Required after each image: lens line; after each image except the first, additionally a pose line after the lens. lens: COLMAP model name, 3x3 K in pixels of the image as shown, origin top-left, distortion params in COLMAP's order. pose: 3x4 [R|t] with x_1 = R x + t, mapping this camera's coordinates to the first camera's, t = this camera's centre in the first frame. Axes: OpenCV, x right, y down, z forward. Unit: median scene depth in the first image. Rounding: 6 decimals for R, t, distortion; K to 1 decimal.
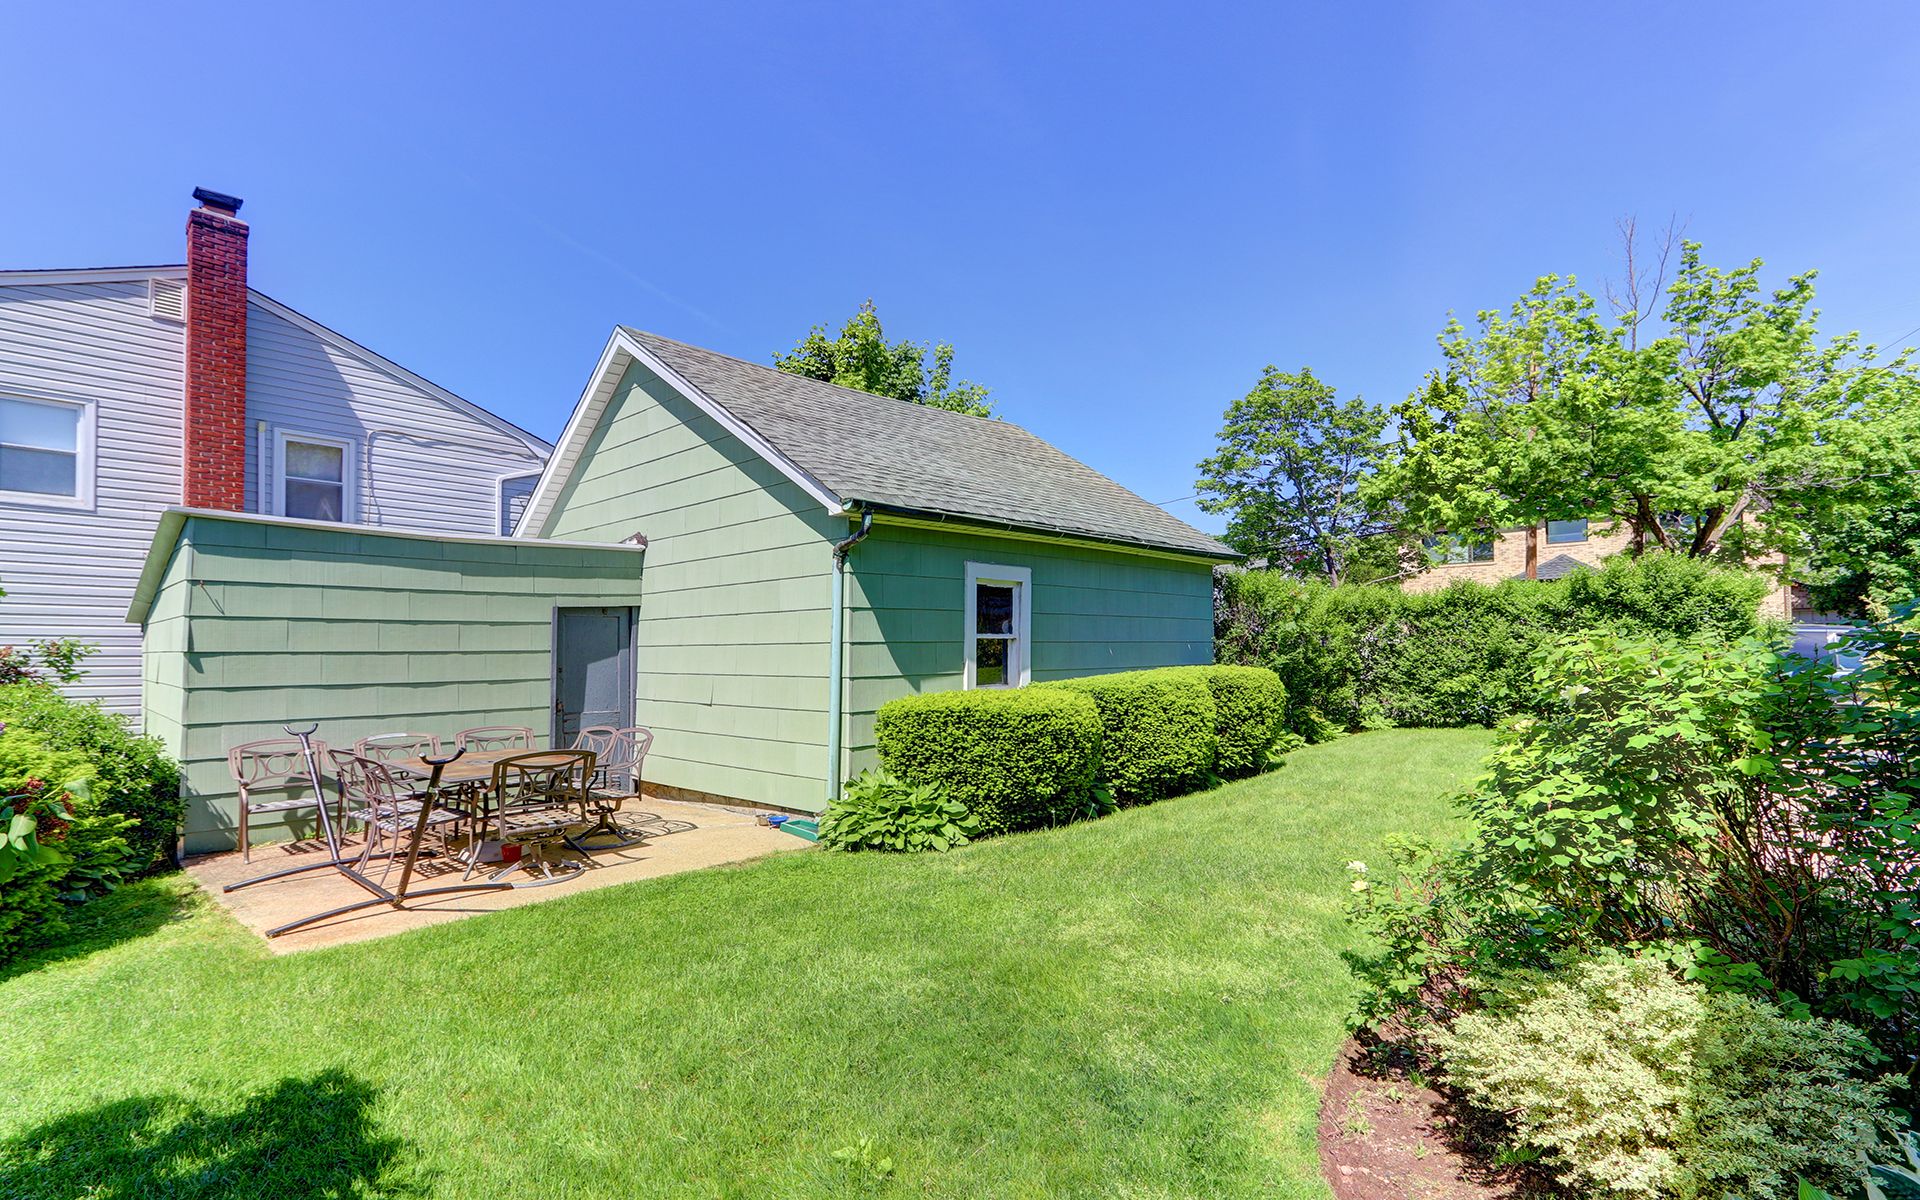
lens RADIAL K [[899.8, 0, 958.6], [0, 899.8, 622.1], [0, 0, 1]] dist [0.004500, 0.001606]
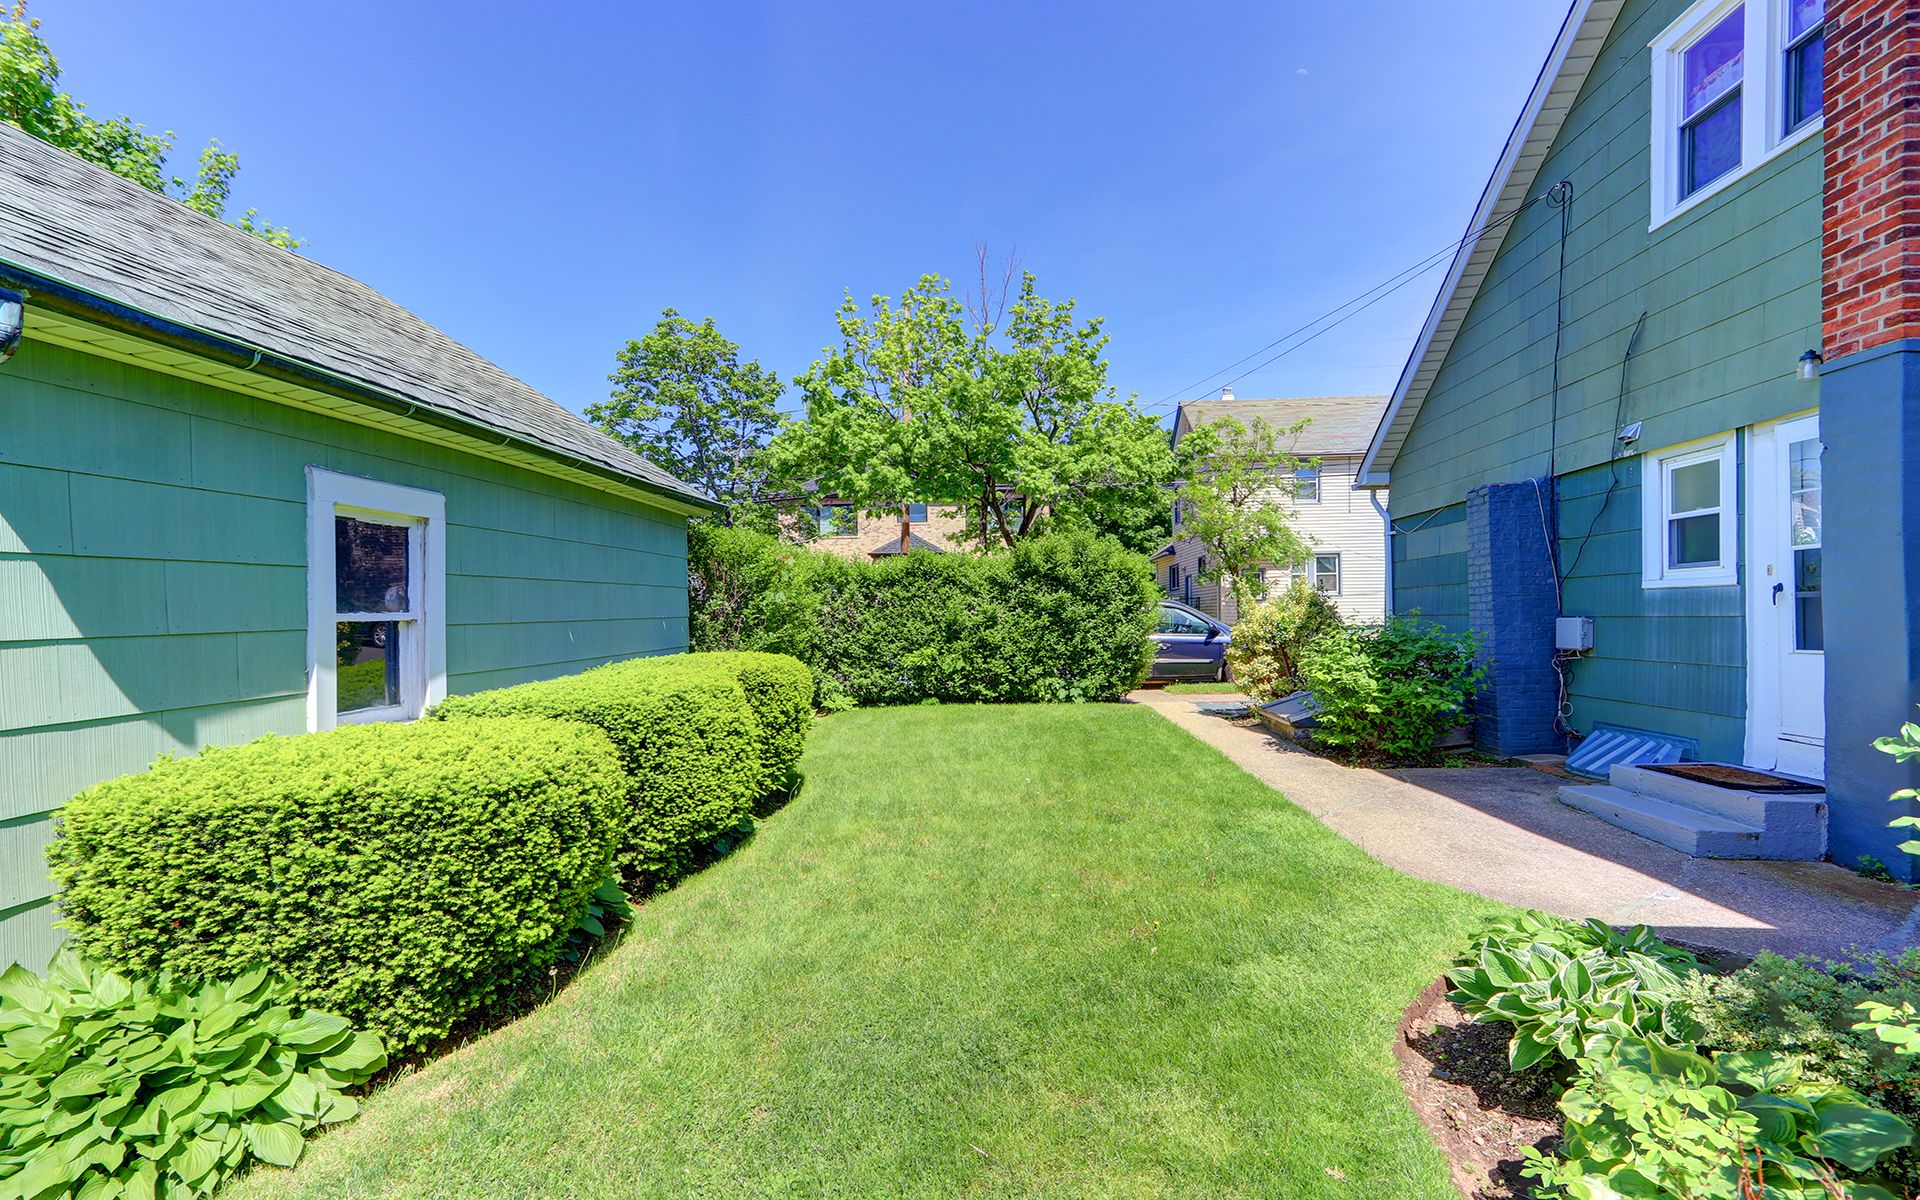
lens RADIAL K [[899.8, 0, 958.6], [0, 899.8, 622.1], [0, 0, 1]] dist [0.004500, 0.001606]
pose [[0.777846, -0.010152, 0.628372, -0.026554], [-0.014440, 0.999317, 0.034019, -0.004348], [-0.628289, -0.035535, 0.777168, 0.378249]]
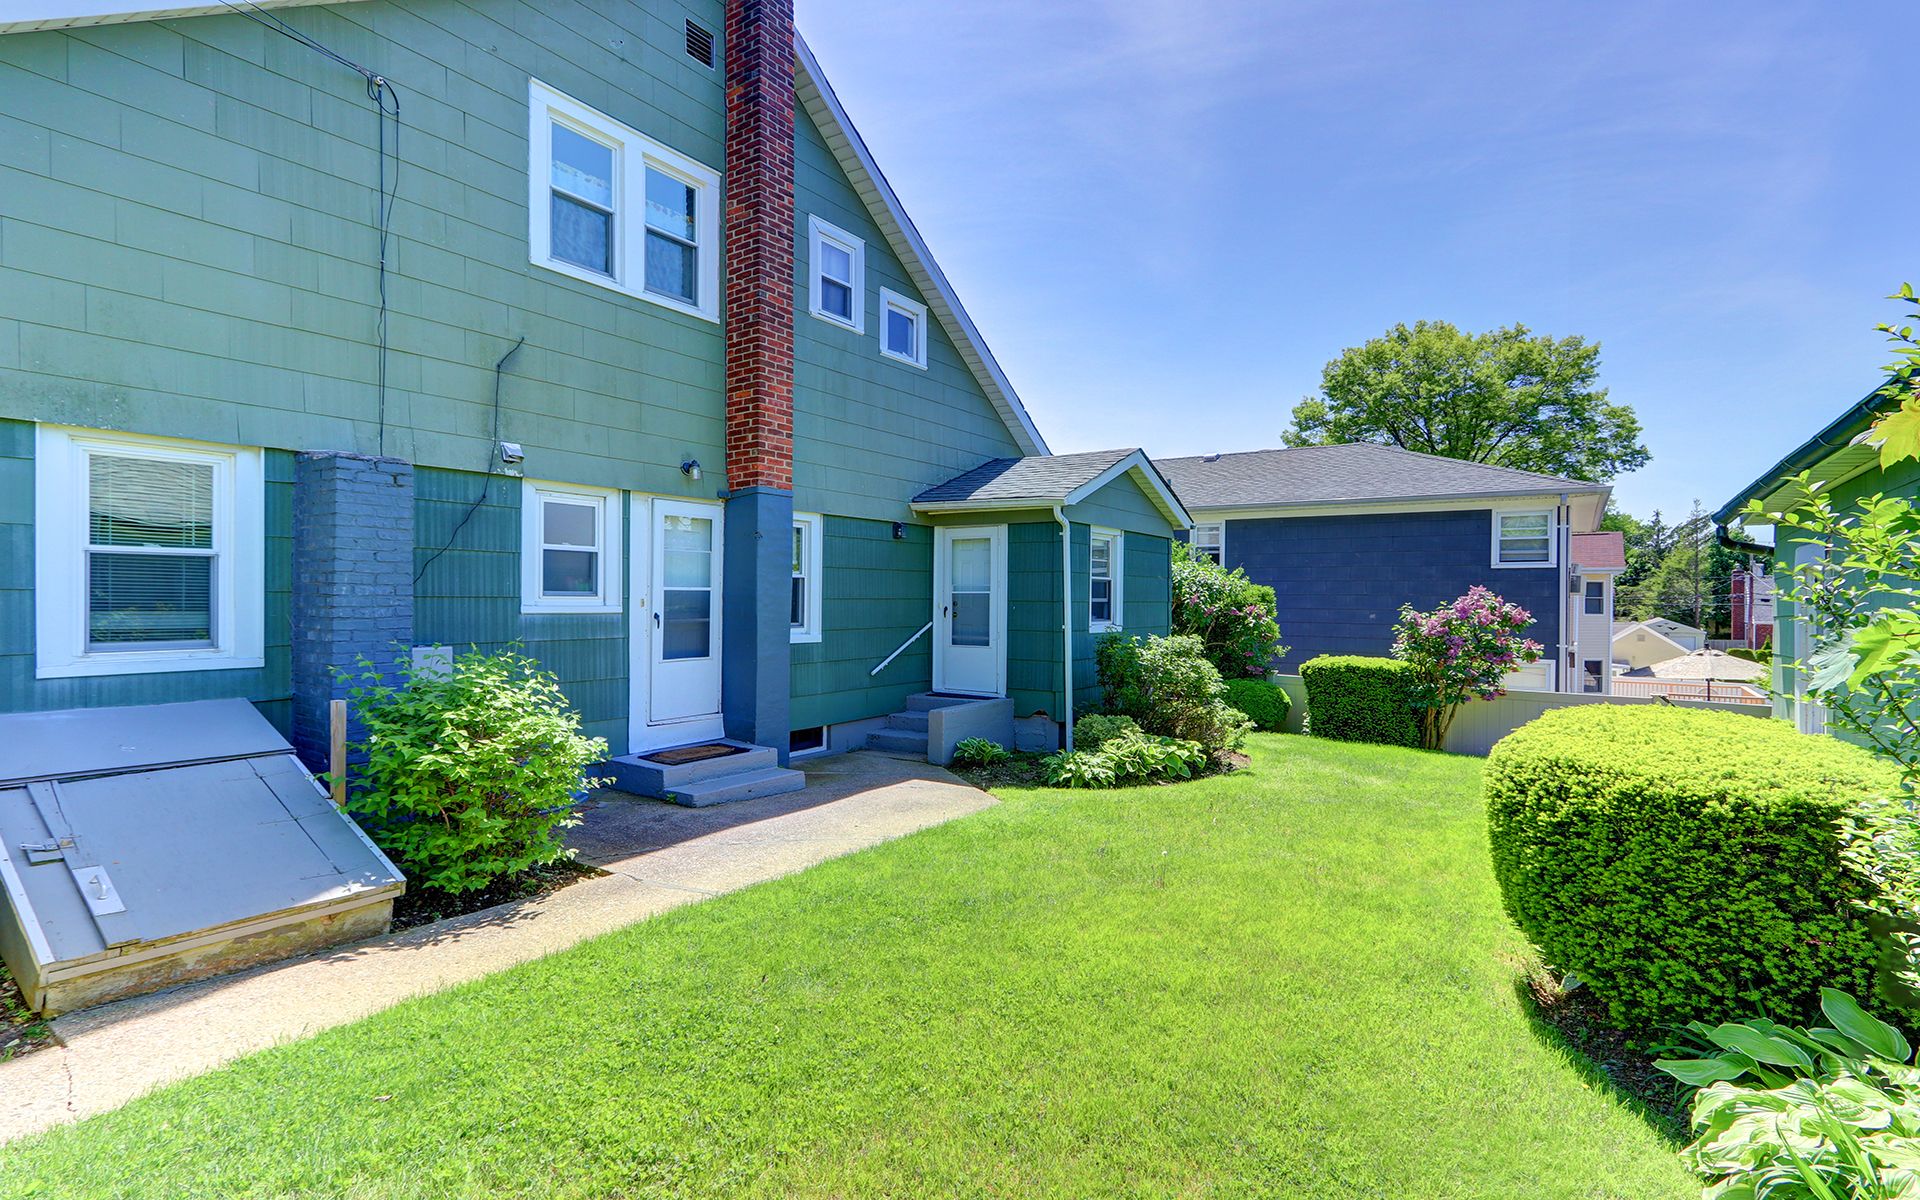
lens RADIAL K [[899.8, 0, 958.6], [0, 899.8, 622.1], [0, 0, 1]] dist [0.004500, 0.001606]
pose [[-0.988894, -0.000152, -0.148625, 0.595812], [0.002952, 0.999782, -0.020665, 0.007611], [0.148596, -0.020874, -0.988678, 1.320124]]
